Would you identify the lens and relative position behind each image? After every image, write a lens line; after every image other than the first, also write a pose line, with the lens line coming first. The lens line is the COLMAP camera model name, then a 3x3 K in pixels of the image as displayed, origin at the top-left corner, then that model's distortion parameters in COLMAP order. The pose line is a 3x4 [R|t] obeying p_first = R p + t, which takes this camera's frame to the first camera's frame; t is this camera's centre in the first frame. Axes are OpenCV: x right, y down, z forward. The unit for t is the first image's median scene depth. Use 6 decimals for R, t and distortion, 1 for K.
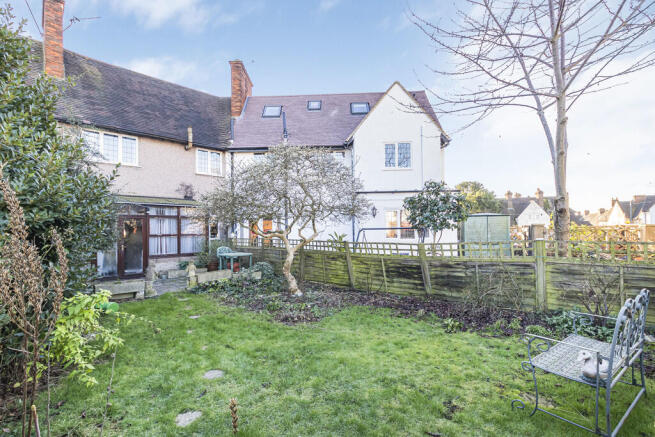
lens RADIAL K [[295.0, 0, 328.5], [0, 295.0, 226.6], [0, 0, 1]] dist [0.001504, -0.006286]
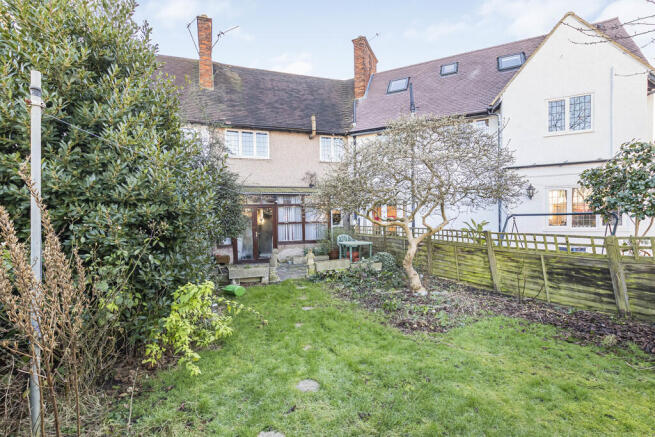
lens RADIAL K [[295.0, 0, 328.5], [0, 295.0, 226.6], [0, 0, 1]] dist [0.001504, -0.006286]
pose [[0.902335, 0.009511, -0.430931, 0.017519], [0.012742, 0.998731, 0.048724, -0.006605], [0.430848, -0.049457, 0.901068, 0.112104]]
